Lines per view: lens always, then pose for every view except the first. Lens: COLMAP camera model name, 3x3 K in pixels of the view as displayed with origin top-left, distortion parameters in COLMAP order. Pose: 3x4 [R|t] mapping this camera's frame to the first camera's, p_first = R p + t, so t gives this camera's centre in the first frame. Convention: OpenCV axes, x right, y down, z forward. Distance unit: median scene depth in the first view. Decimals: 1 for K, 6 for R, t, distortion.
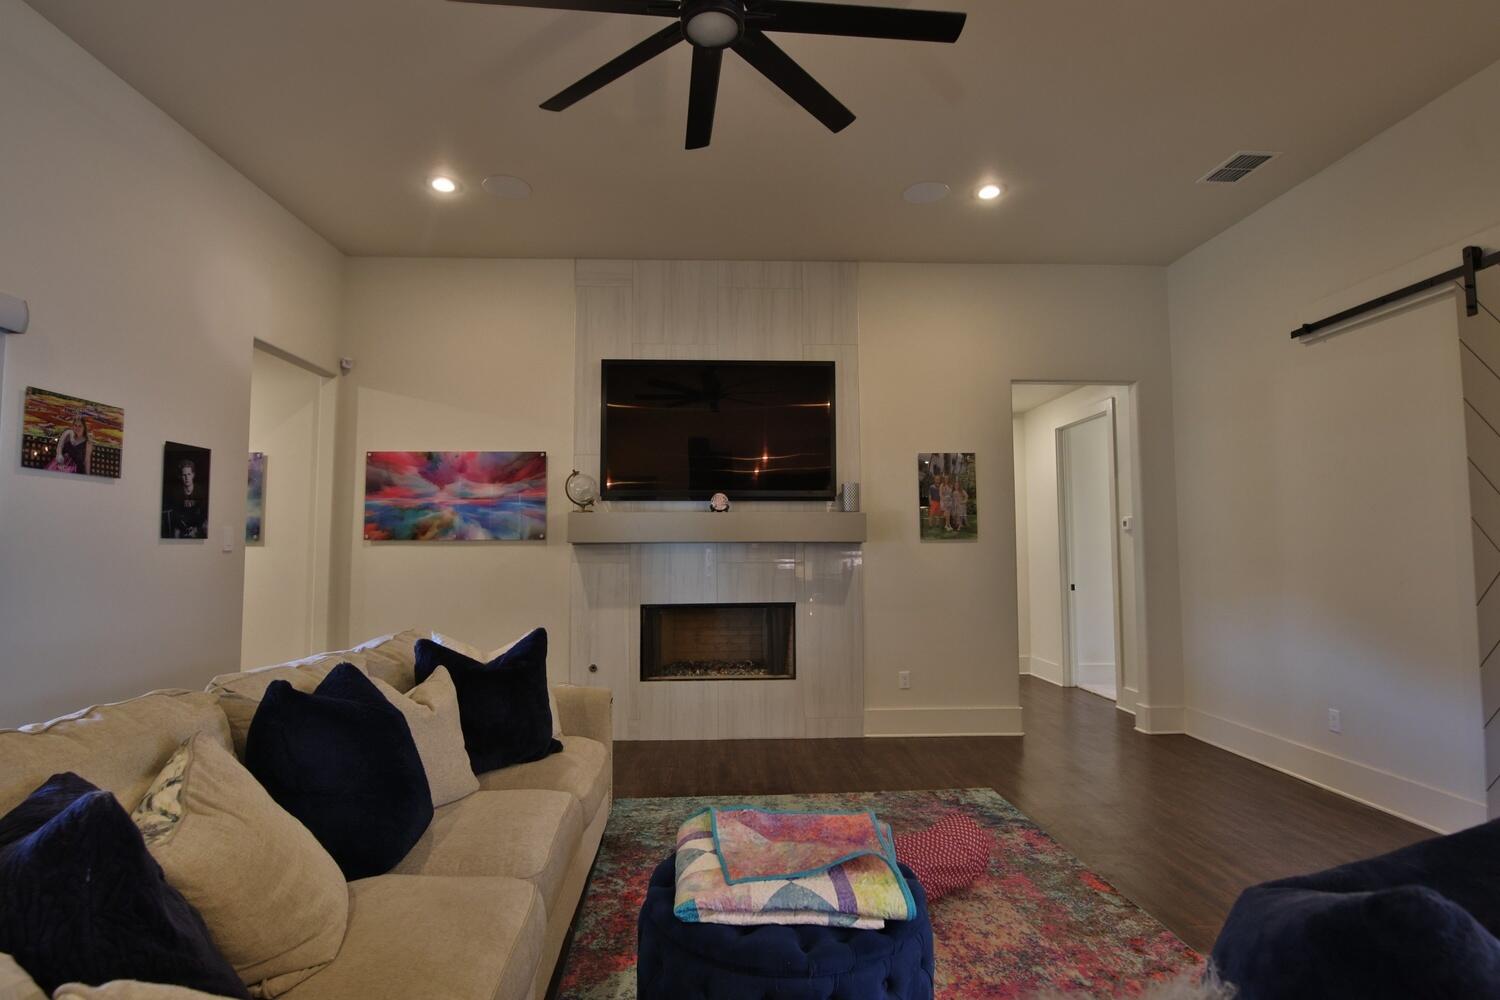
lens RADIAL K [[731.2, 0, 741.4], [0, 731.2, 500.4], [0, 0, 1]] dist [0.002440, -0.012311]
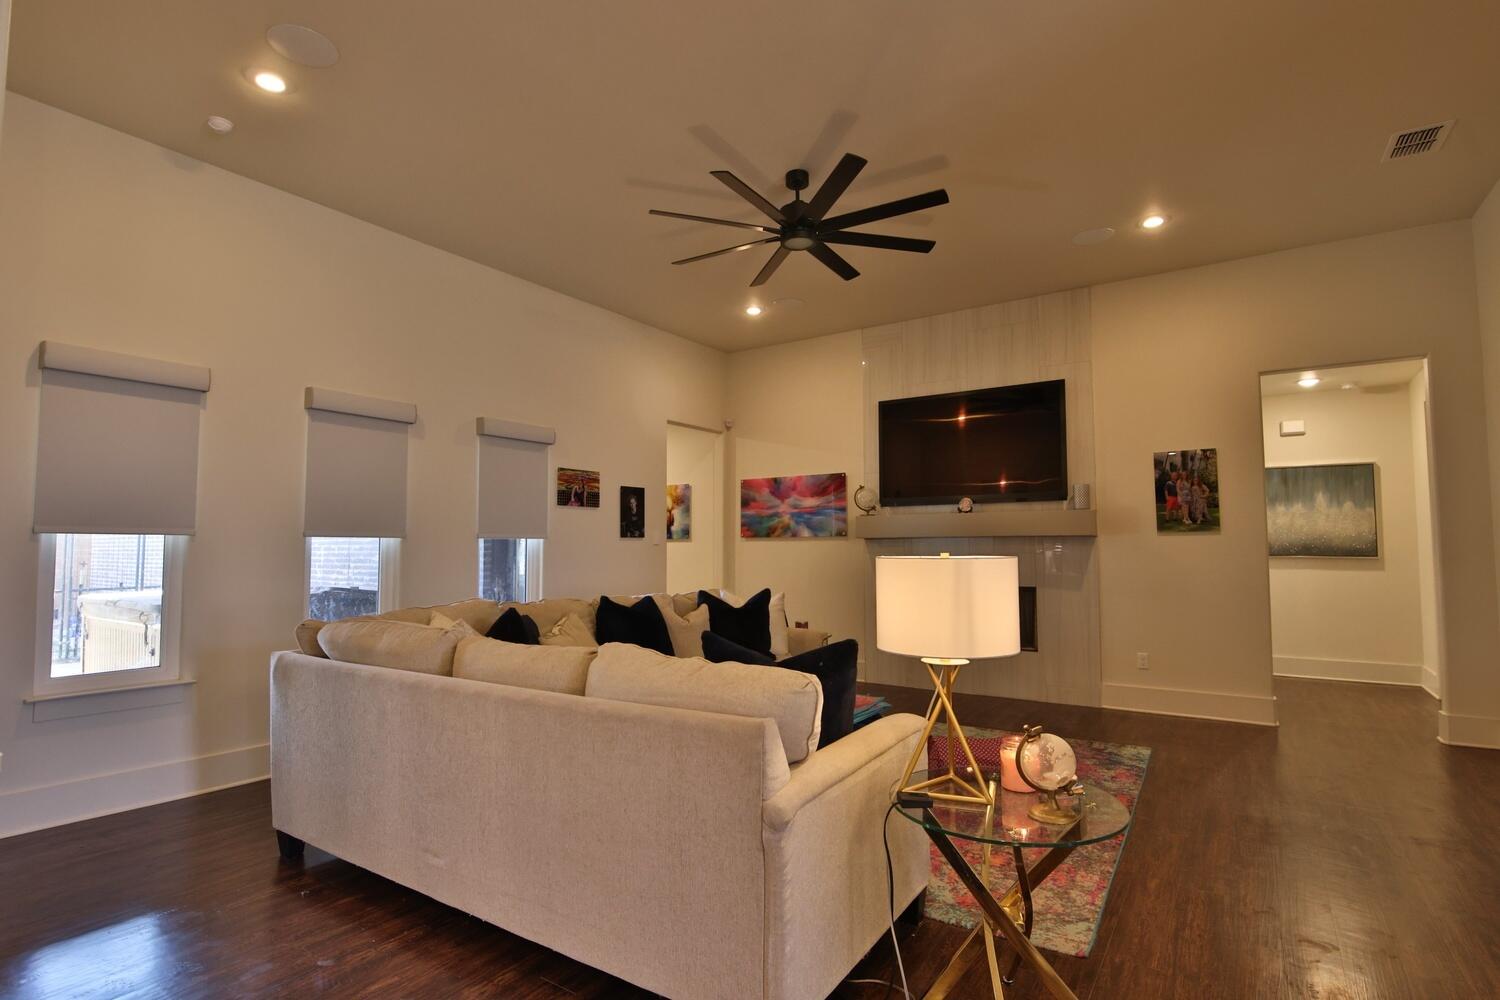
lens RADIAL K [[734.5, 0, 754.6], [0, 734.5, 497.9], [0, 0, 1]] dist [0.002412, -0.010664]
pose [[0.808924, -0.040117, -0.586543, 0.412952], [0.040851, 0.999093, -0.011995, -0.009312], [0.586493, -0.014258, 0.809829, -0.231184]]
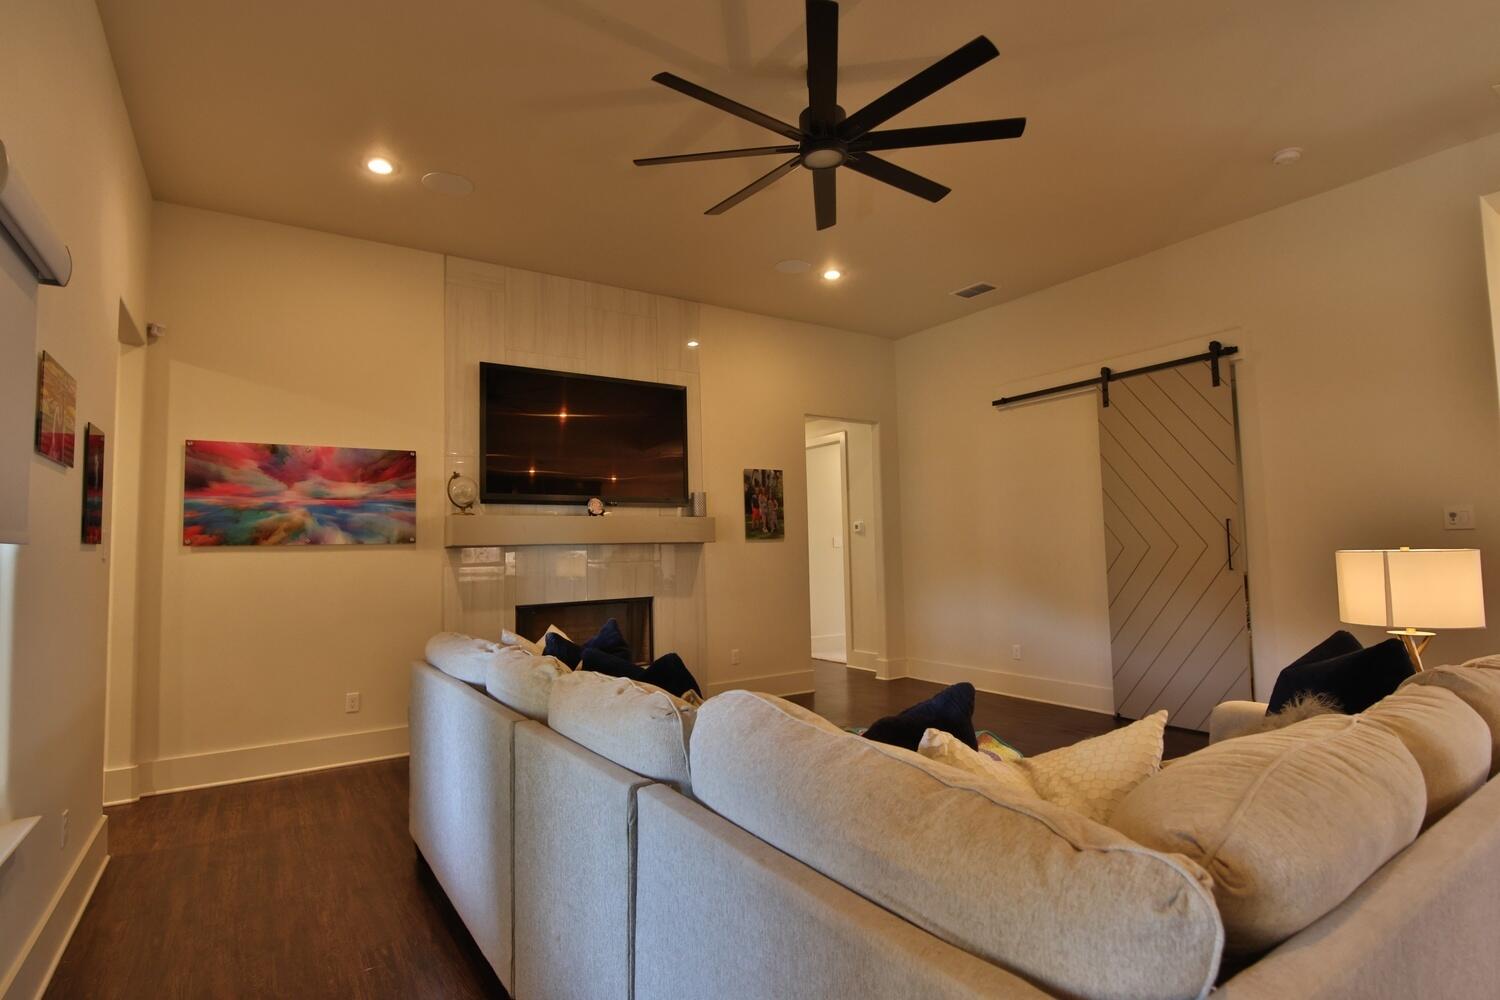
lens RADIAL K [[731.2, 0, 741.4], [0, 731.2, 500.4], [0, 0, 1]] dist [0.002440, -0.012311]
pose [[0.857319, 0.019056, 0.514433, -0.397192], [-0.015925, 0.999818, -0.010498, 0.000936], [-0.514539, 0.000808, 0.857466, -0.037022]]
